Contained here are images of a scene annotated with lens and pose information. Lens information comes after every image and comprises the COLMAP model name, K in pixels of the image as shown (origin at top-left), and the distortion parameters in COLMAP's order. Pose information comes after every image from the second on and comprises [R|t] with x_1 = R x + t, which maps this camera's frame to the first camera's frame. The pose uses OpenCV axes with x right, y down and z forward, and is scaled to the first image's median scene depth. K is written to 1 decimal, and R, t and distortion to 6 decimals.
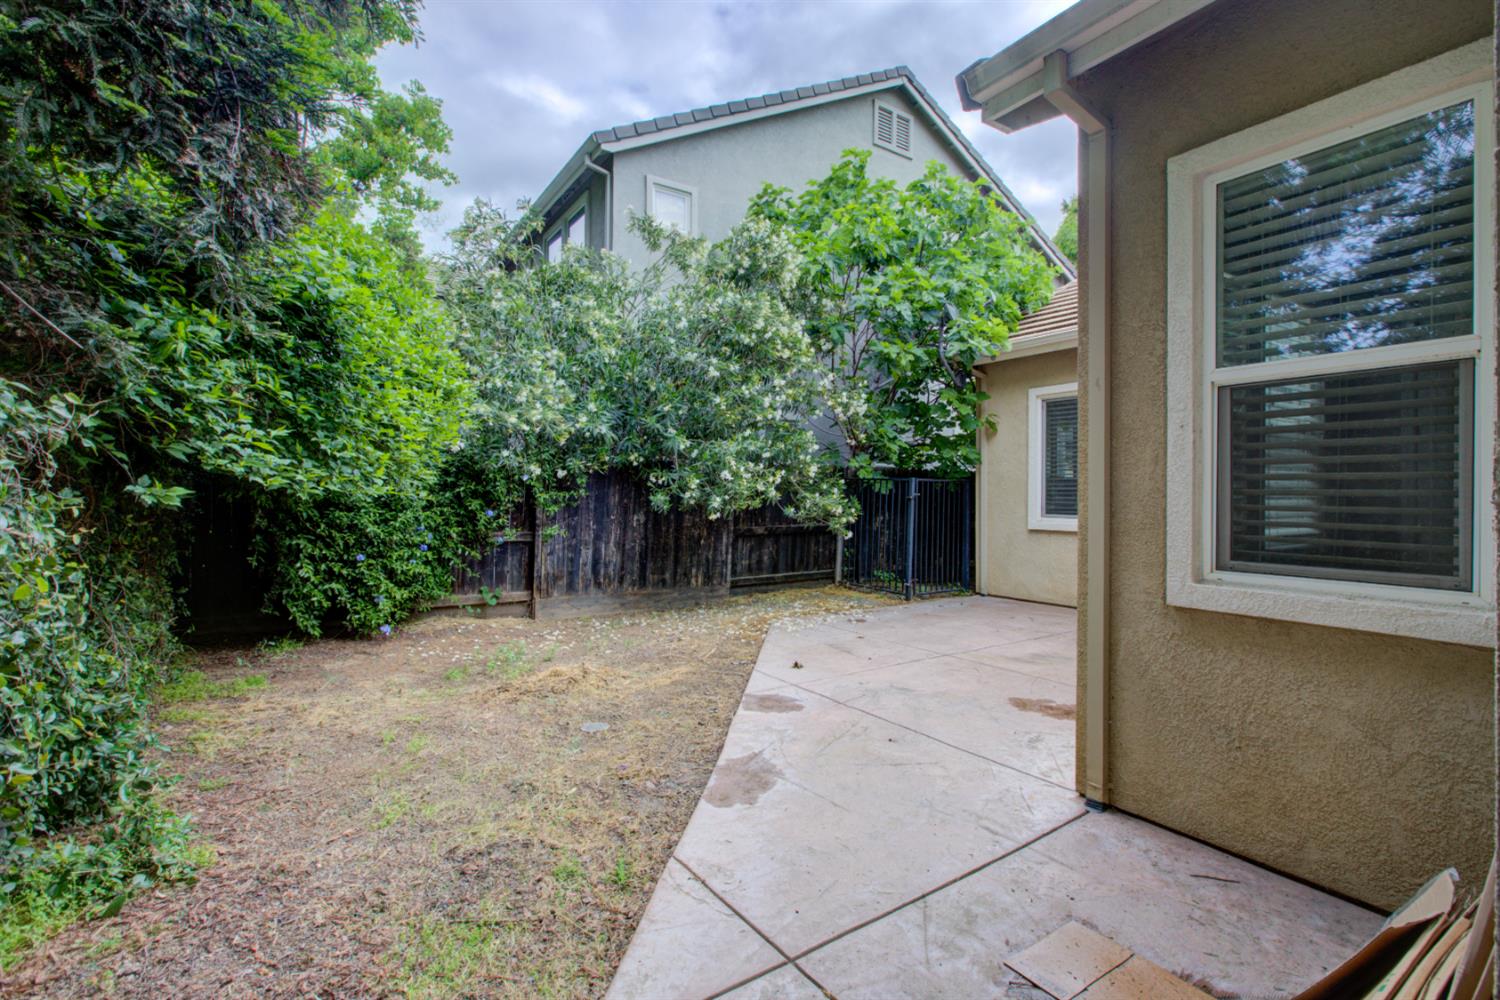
lens RADIAL K [[697.3, 0, 751.8], [0, 697.3, 497.2], [0, 0, 1]] dist [-0.000906, 0.001517]
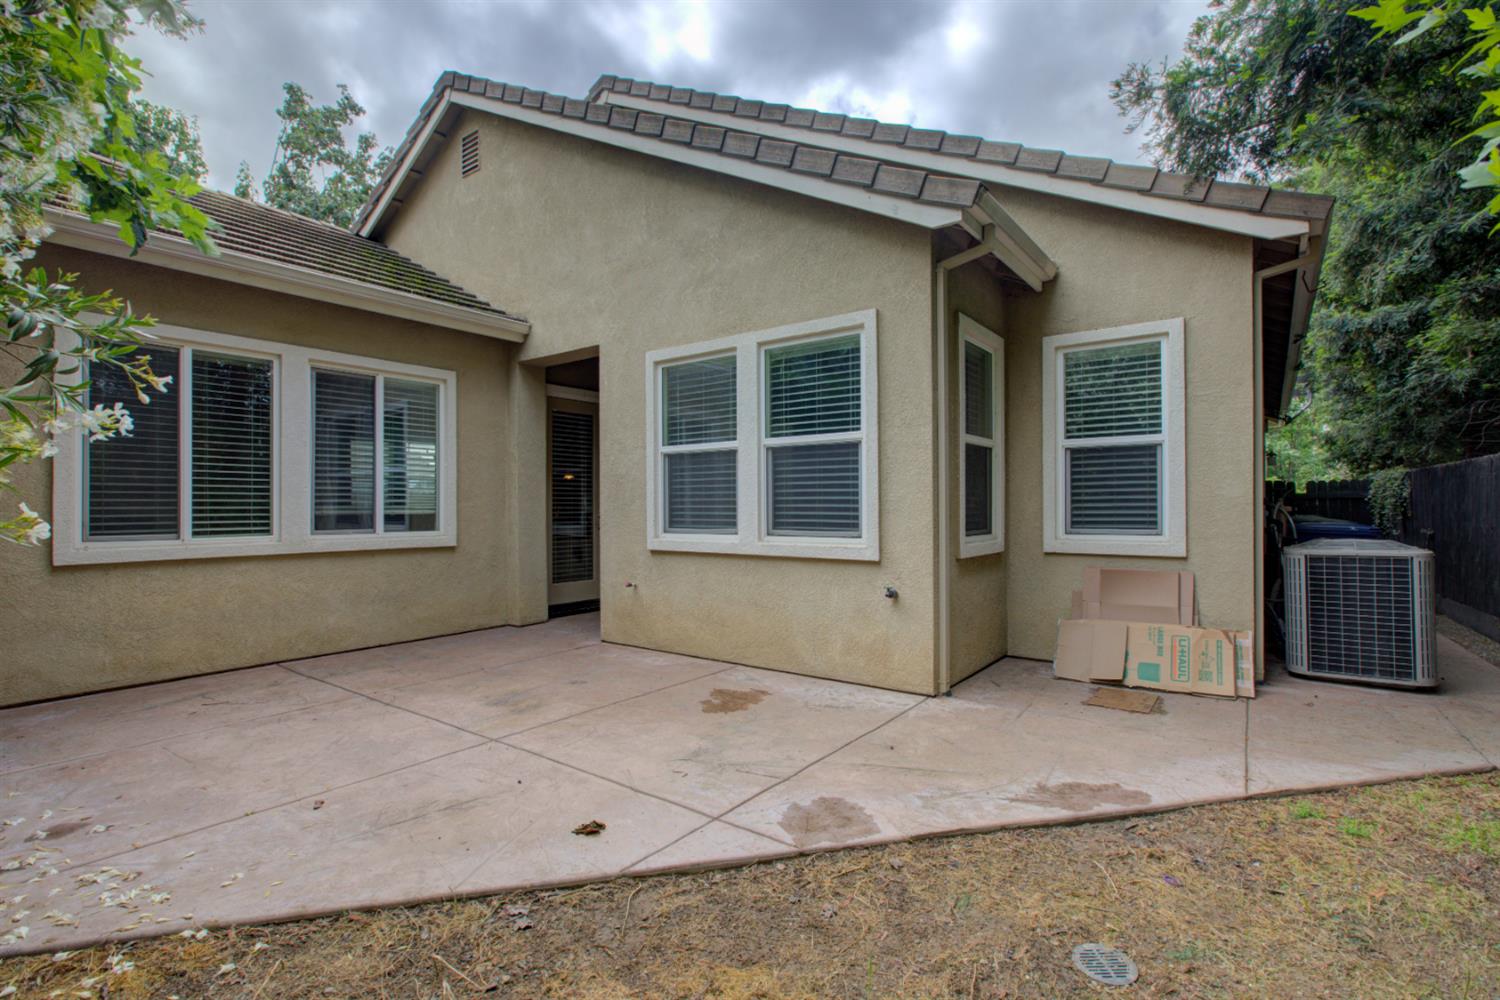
lens RADIAL K [[697.3, 0, 747.1], [0, 697.3, 499.2], [0, 0, 1]] dist [-0.000906, 0.001517]
pose [[-0.336370, 0.003169, 0.941725, -0.698894], [0.009179, 0.999958, -0.000087, -0.005155], [-0.941685, 0.008615, -0.336385, 1.606307]]
